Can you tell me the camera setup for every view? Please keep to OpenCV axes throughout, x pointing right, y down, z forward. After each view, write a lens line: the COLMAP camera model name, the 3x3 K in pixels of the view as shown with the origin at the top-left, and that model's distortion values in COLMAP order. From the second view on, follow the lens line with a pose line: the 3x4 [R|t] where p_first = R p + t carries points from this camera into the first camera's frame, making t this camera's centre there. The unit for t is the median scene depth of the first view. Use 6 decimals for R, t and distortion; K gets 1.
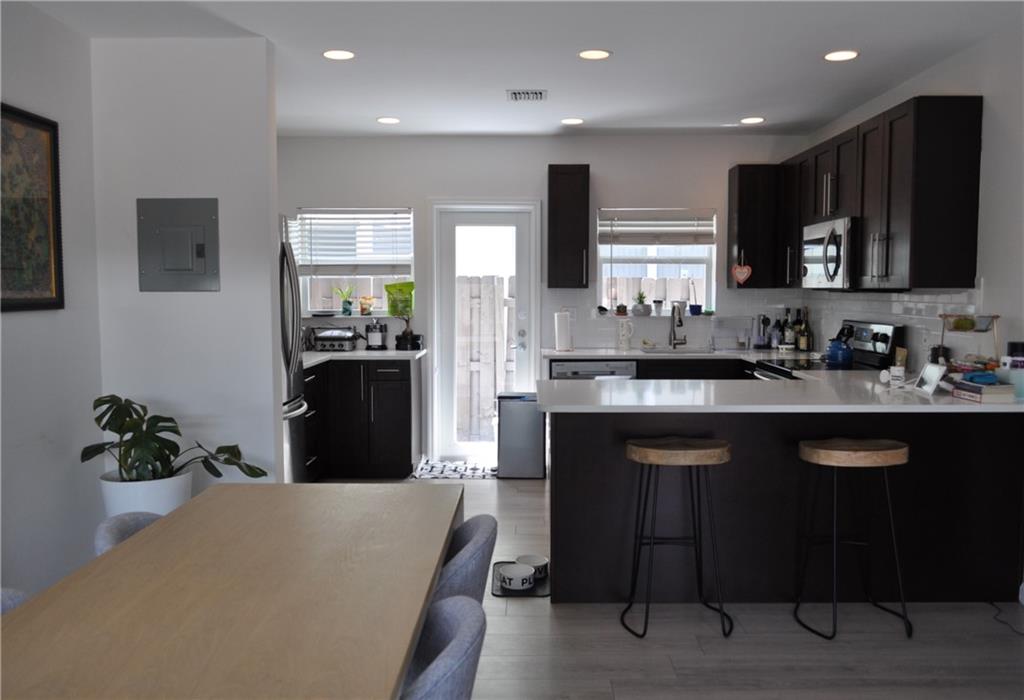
lens RADIAL K [[845.3, 0, 523.7], [0, 845.3, 350.2], [0, 0, 1]] dist [-0.006942, -0.001828]
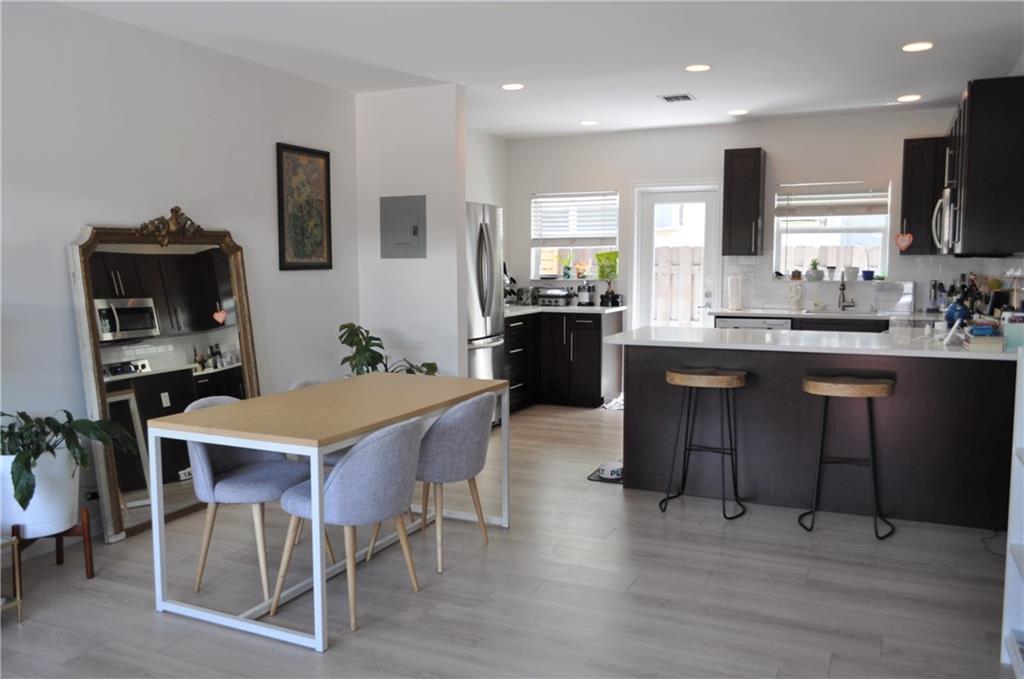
lens RADIAL K [[826.5, 0, 510.2], [0, 826.5, 338.4], [0, 0, 1]] dist [-0.004529, -0.001874]
pose [[0.907800, 0.036496, -0.417813, 0.236599], [-0.027173, 0.999232, 0.028242, 0.016073], [0.418523, -0.014285, 0.908094, -0.157474]]
